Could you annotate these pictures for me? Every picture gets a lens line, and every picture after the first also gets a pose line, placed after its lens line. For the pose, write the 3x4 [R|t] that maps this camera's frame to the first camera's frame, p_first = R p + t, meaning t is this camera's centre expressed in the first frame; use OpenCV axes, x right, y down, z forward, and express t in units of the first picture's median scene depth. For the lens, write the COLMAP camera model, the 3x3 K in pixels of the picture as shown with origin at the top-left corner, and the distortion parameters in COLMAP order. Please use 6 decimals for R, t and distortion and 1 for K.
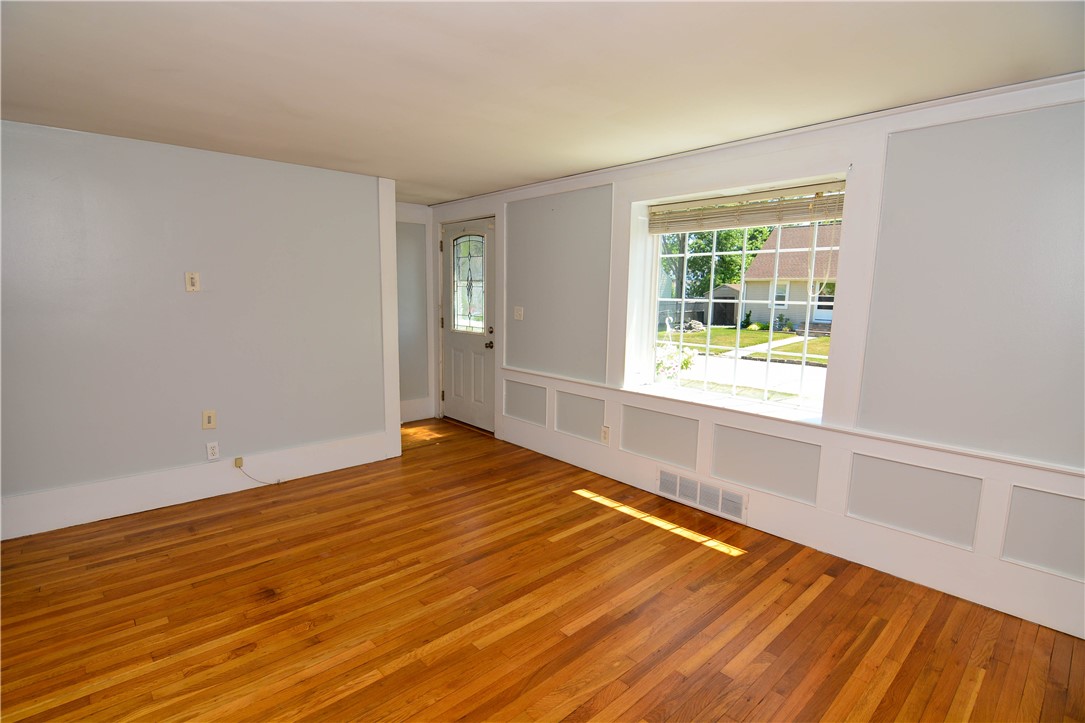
lens RADIAL K [[526.7, 0, 536.3], [0, 526.7, 373.6], [0, 0, 1]] dist [0.000298, -0.015689]
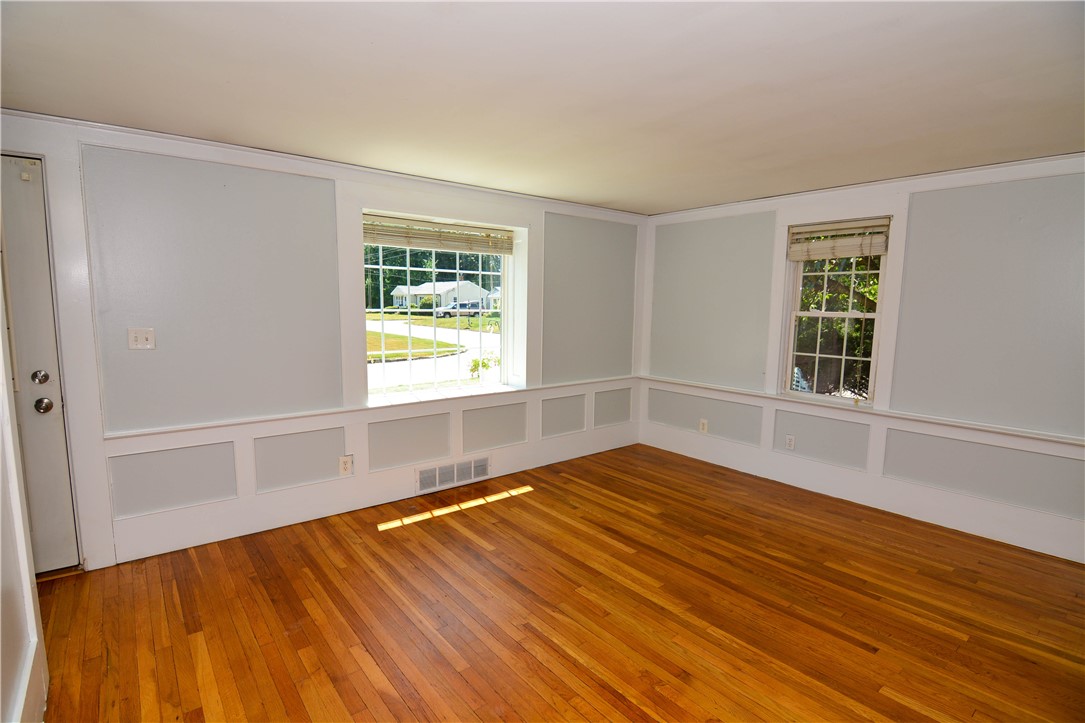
lens RADIAL K [[526.7, 0, 536.3], [0, 526.7, 373.6], [0, 0, 1]] dist [0.000298, -0.015689]
pose [[0.058512, -0.139965, 0.988426, -0.881639], [0.146099, 0.980662, 0.130217, -0.128373], [-0.987538, 0.136789, 0.077830, 0.757025]]
